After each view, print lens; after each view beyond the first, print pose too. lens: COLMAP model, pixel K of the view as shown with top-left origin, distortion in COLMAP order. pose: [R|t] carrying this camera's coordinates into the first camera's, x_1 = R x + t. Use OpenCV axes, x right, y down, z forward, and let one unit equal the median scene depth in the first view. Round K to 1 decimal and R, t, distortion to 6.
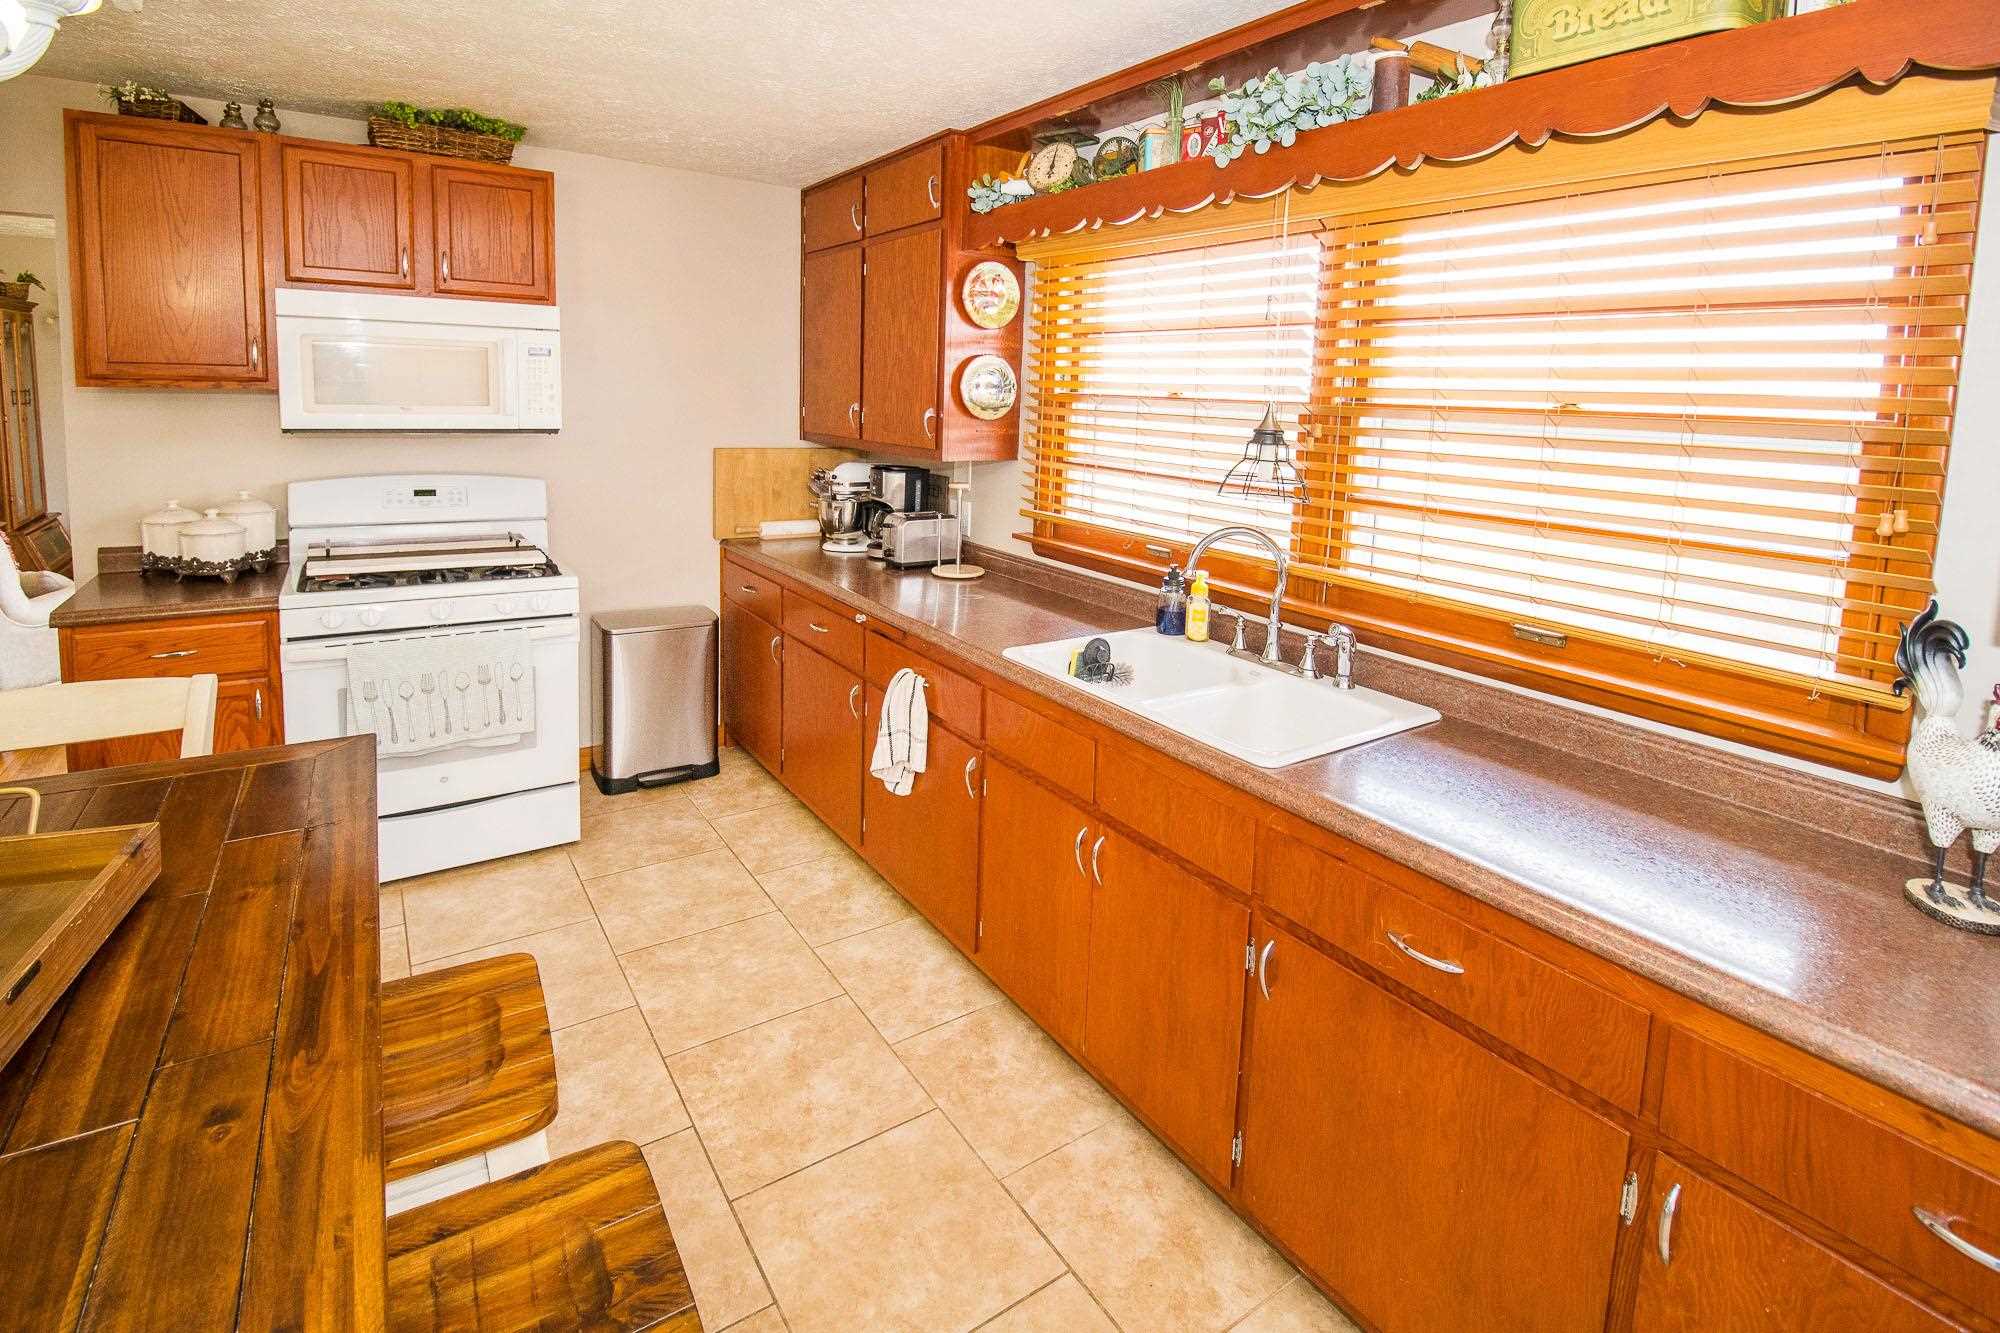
lens RADIAL K [[941.7, 0, 1002.7], [0, 941.7, 513.3], [0, 0, 1]] dist [-0.022472, -0.000364]
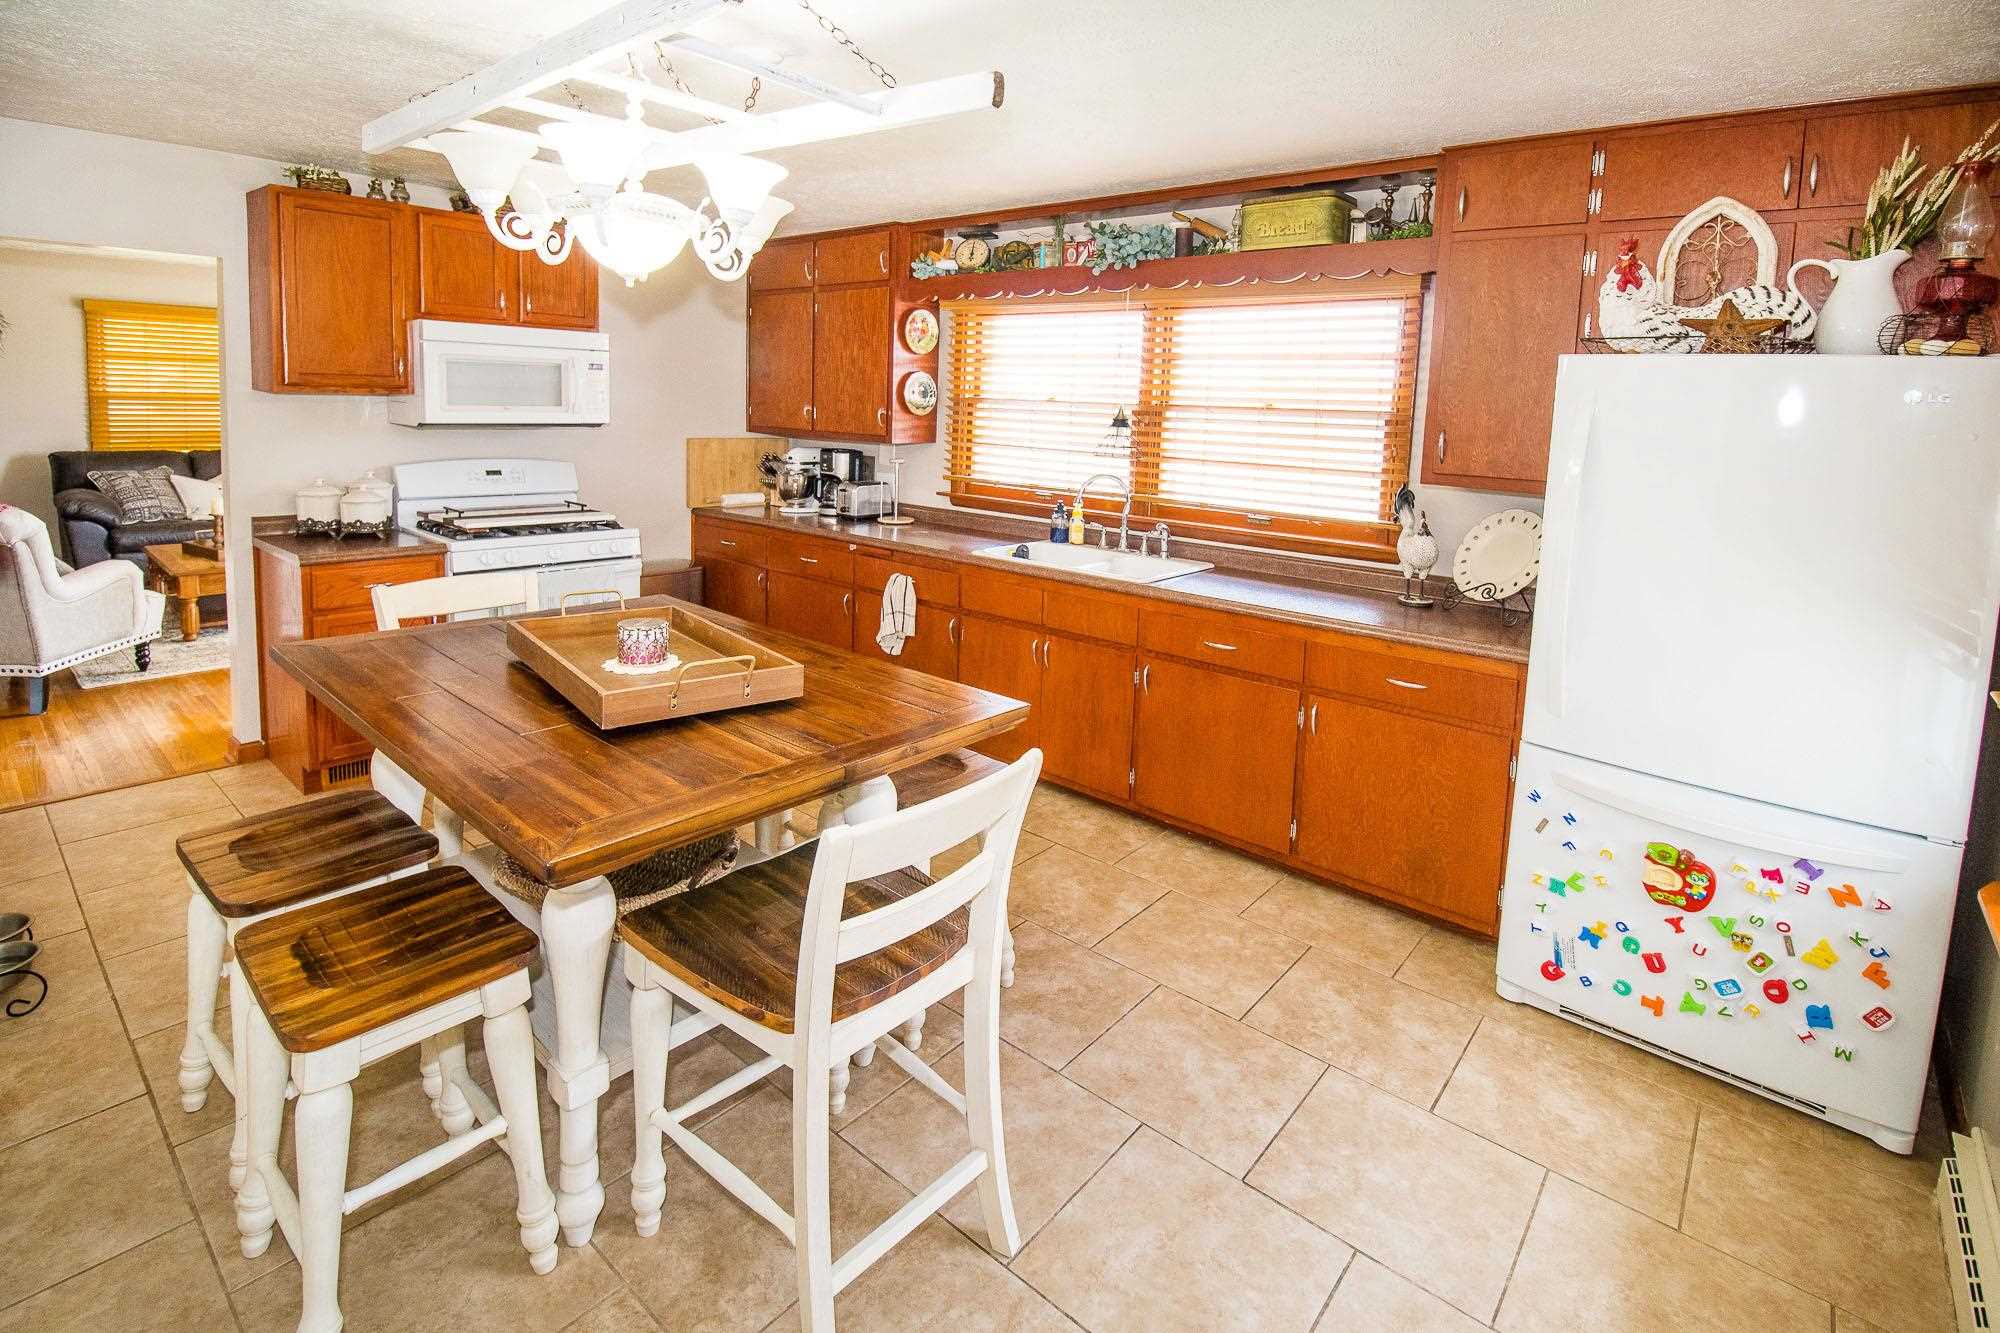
lens RADIAL K [[941.7, 0, 1002.7], [0, 941.7, 513.3], [0, 0, 1]] dist [-0.022472, -0.000364]
pose [[0.966265, -0.030129, 0.255783, -0.311371], [0.029883, 0.999542, 0.004848, 0.058853], [-0.255812, 0.002959, 0.966722, -0.530927]]
